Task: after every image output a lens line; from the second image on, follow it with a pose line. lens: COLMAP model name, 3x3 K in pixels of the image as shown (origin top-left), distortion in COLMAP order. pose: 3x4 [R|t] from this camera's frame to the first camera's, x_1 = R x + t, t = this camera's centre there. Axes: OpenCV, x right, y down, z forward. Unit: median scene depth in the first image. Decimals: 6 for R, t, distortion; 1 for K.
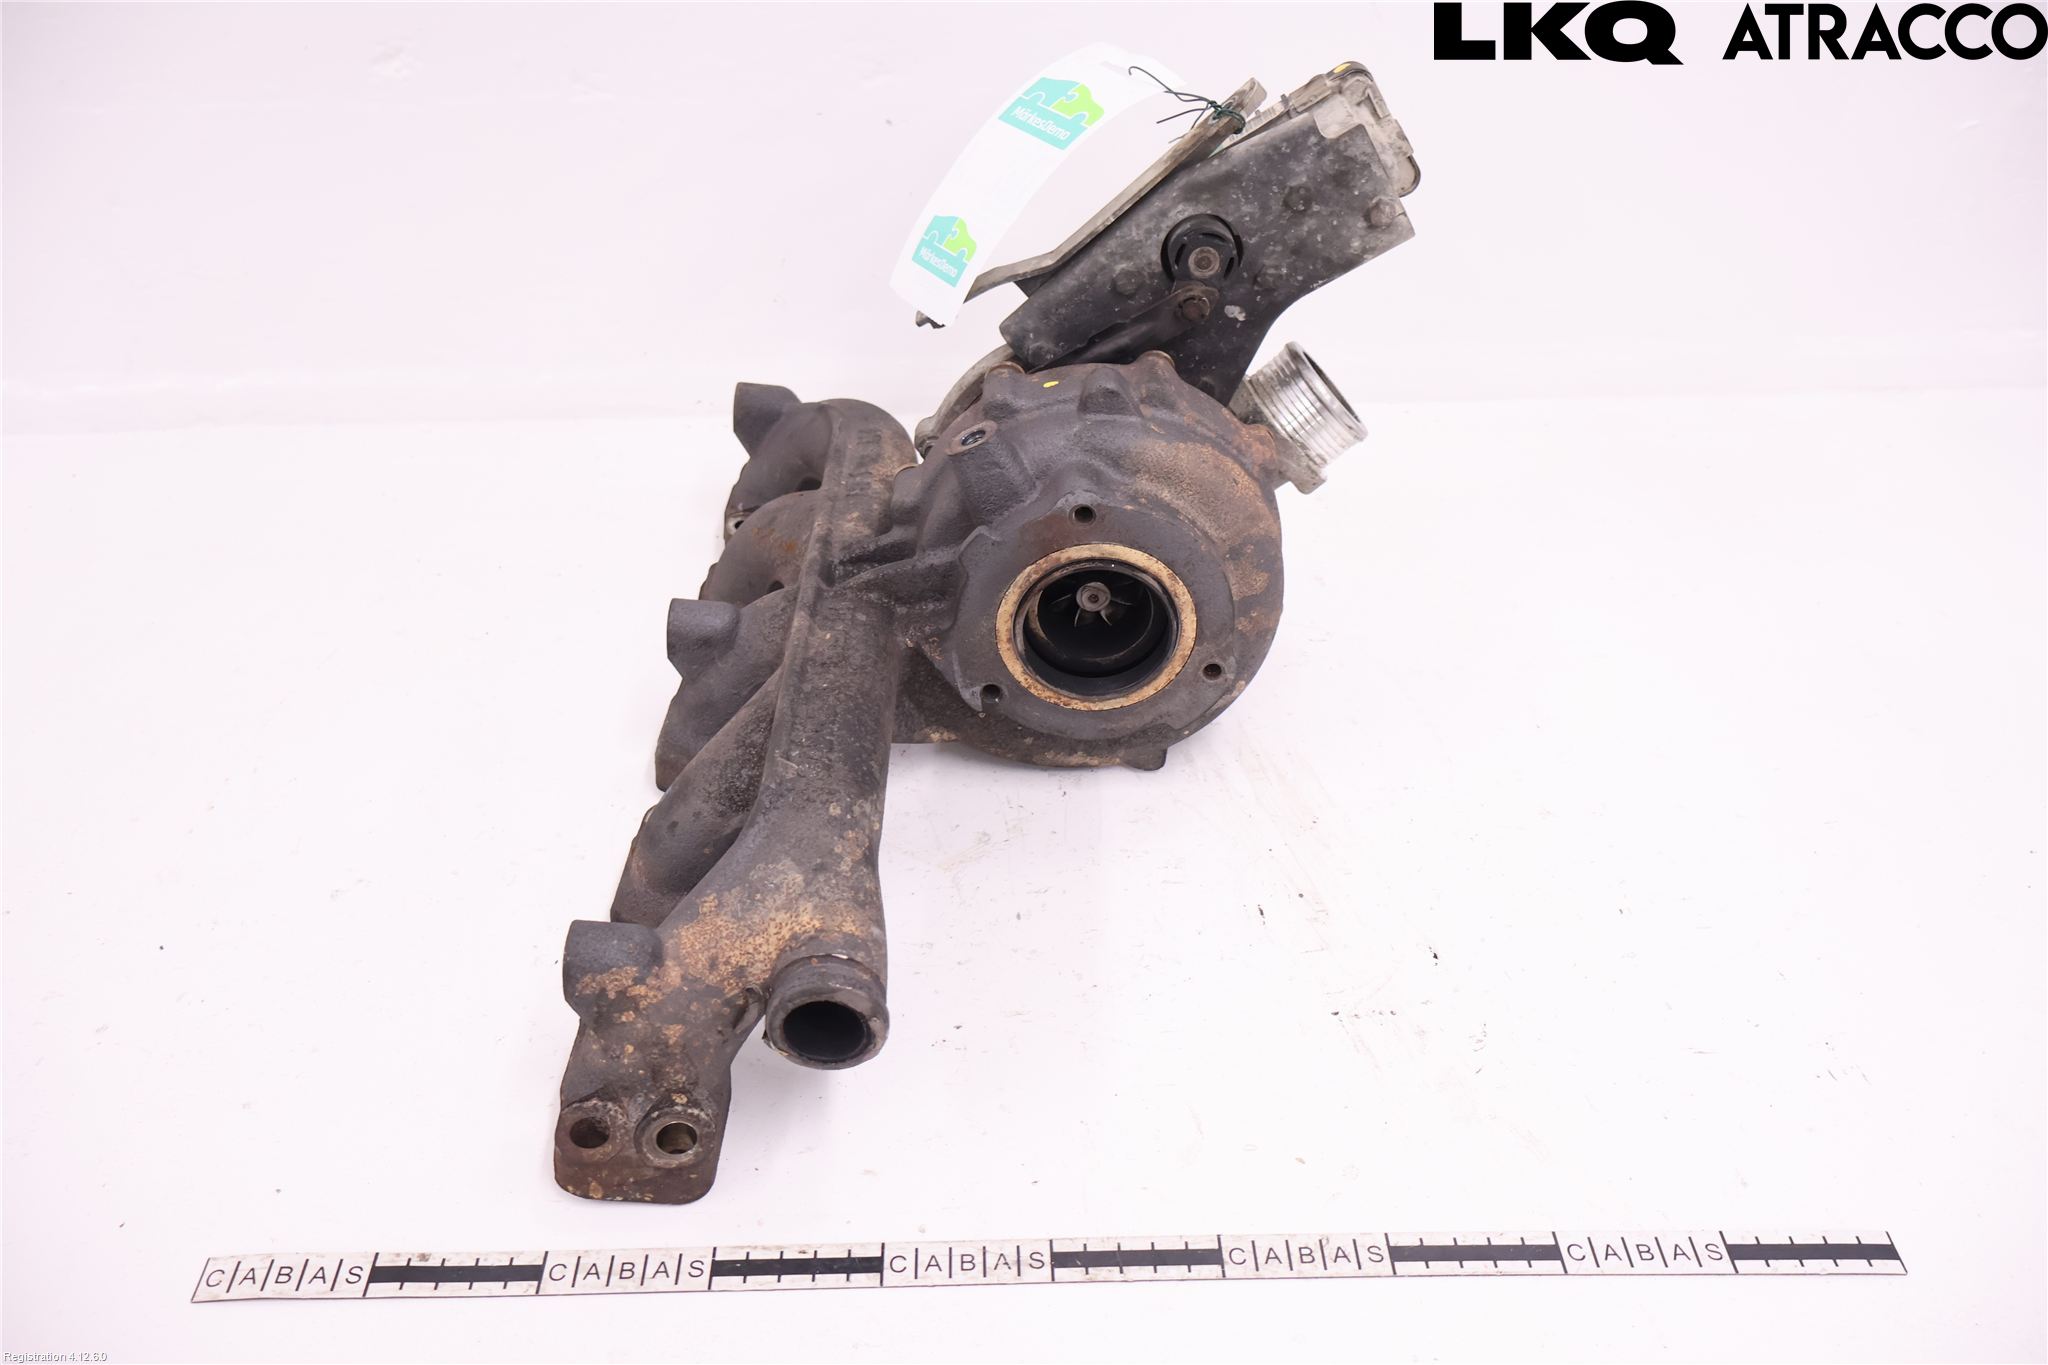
lens RADIAL K [[1693.8, 0, 1024.0], [0, 1693.8, 682.5], [0, 0, 1]] dist [0.027457, -0.001545]
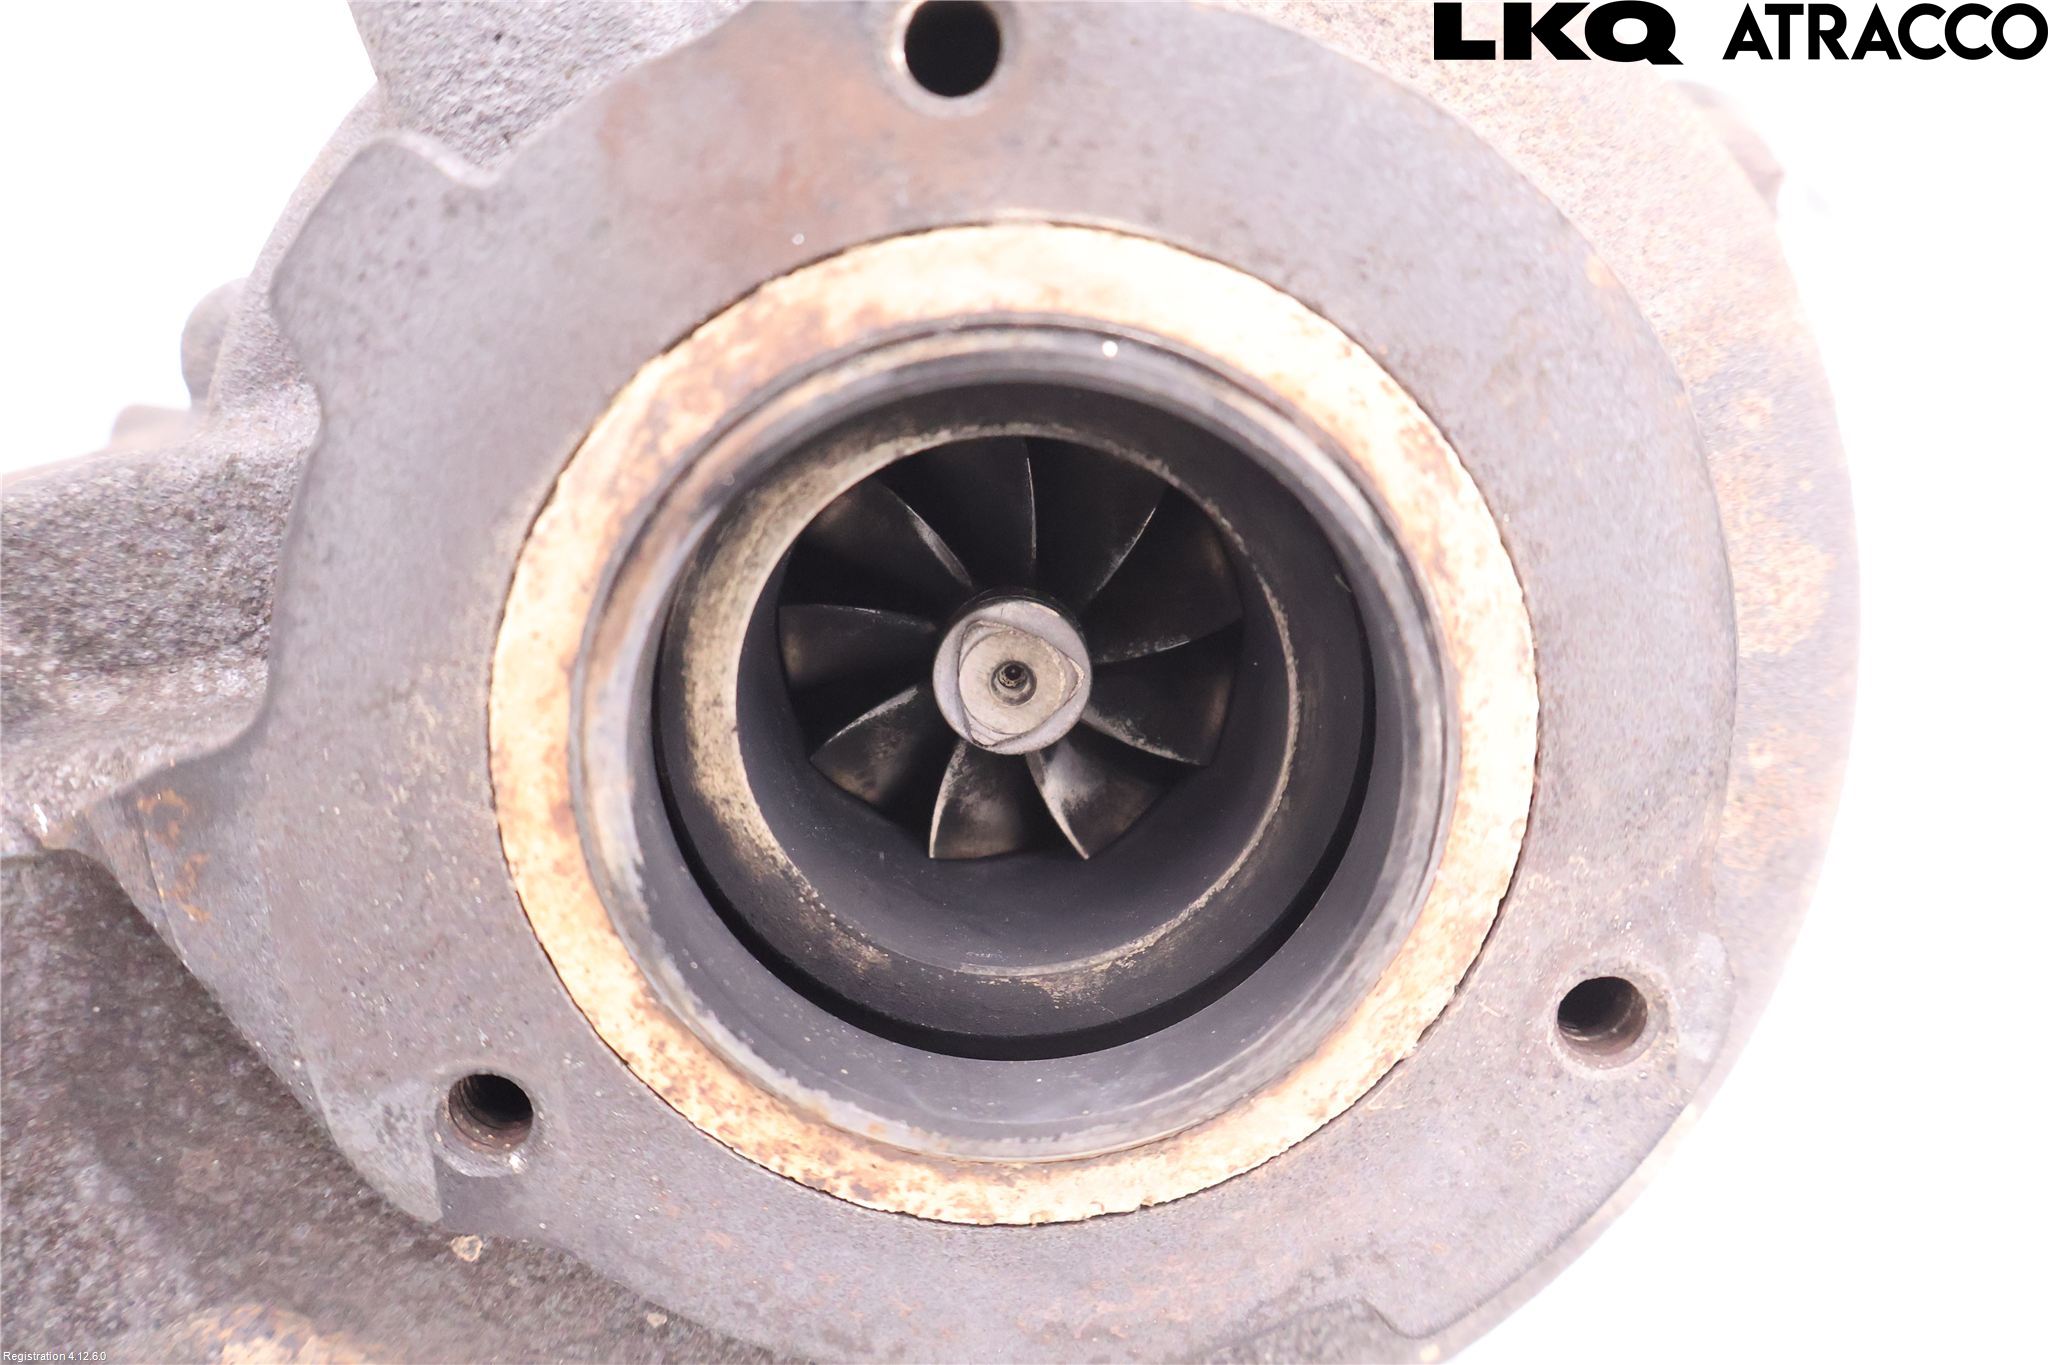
lens RADIAL K [[1693.8, 0, 1024.0], [0, 1693.8, 682.5], [0, 0, 1]] dist [0.027457, -0.001545]
pose [[0.999492, 0.022767, 0.022289, 0.038054], [-0.013688, 0.938549, -0.344875, 0.026074], [-0.028772, 0.344395, 0.938384, 0.800817]]
